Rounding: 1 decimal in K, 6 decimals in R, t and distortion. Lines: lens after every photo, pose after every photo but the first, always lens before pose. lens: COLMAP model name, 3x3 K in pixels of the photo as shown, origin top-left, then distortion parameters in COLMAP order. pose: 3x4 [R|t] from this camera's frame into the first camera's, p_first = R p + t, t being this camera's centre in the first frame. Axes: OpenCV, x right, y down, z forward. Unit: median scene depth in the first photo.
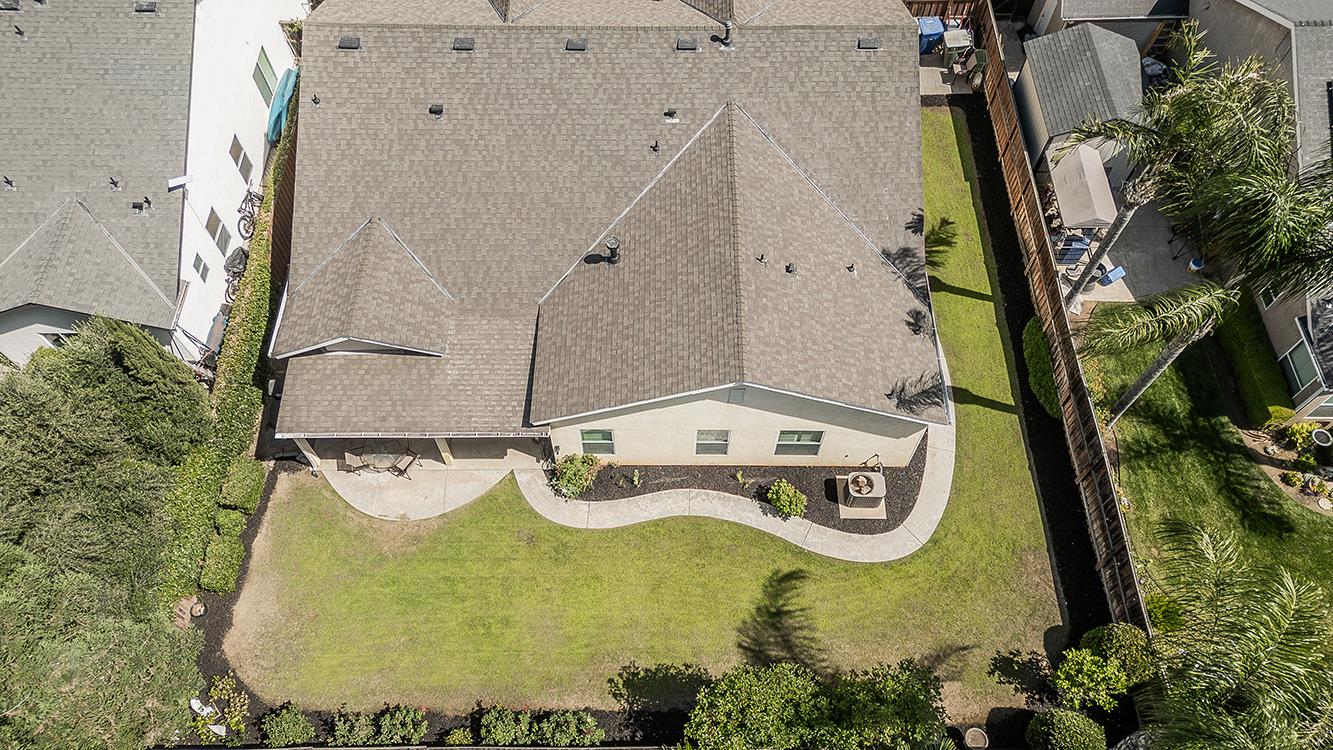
lens RADIAL K [[958.5, 0, 666.5], [0, 958.5, 375.0], [0, 0, 1]] dist [0.046371, -0.004331]
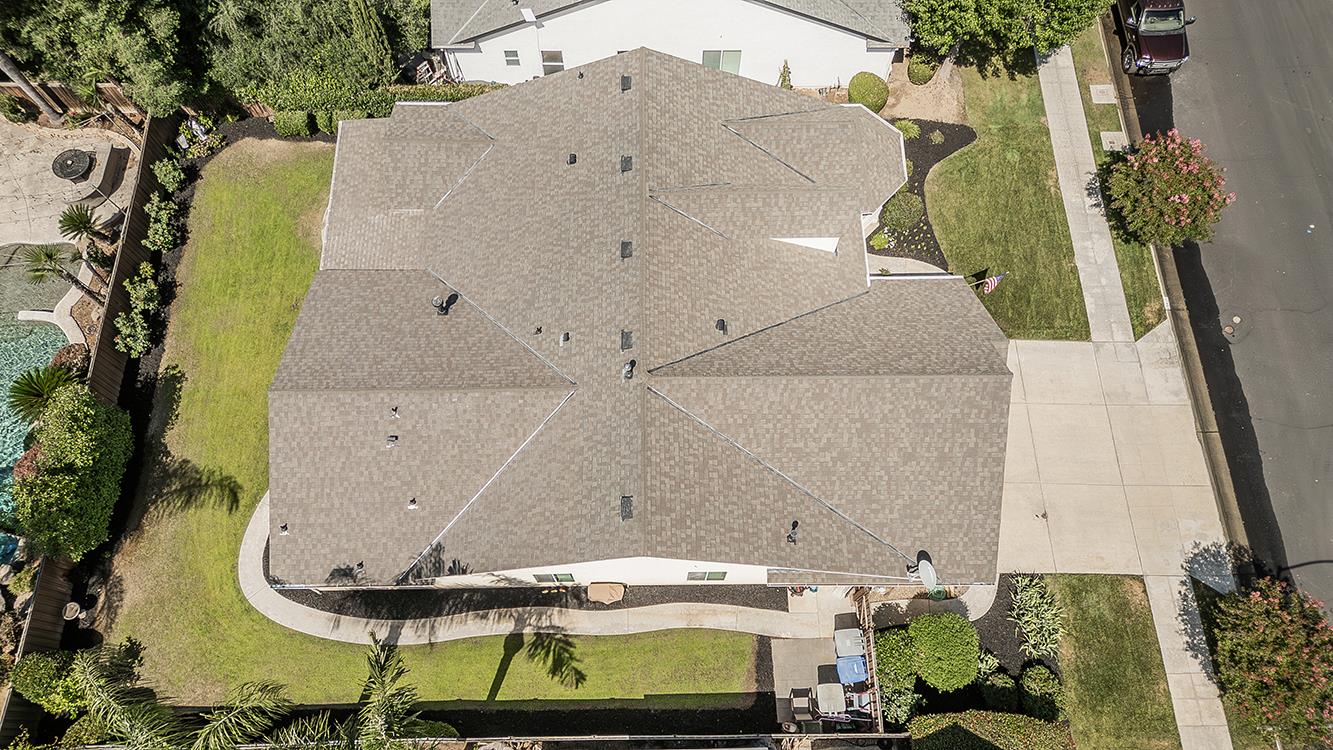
lens RADIAL K [[958.5, 0, 666.5], [0, 958.5, 375.0], [0, 0, 1]] dist [0.046371, -0.004331]
pose [[0.014277, 0.920997, -0.389308, 0.489865], [-0.865814, 0.206144, 0.455929, -0.894250], [0.500163, 0.330559, 0.800355, 0.200167]]
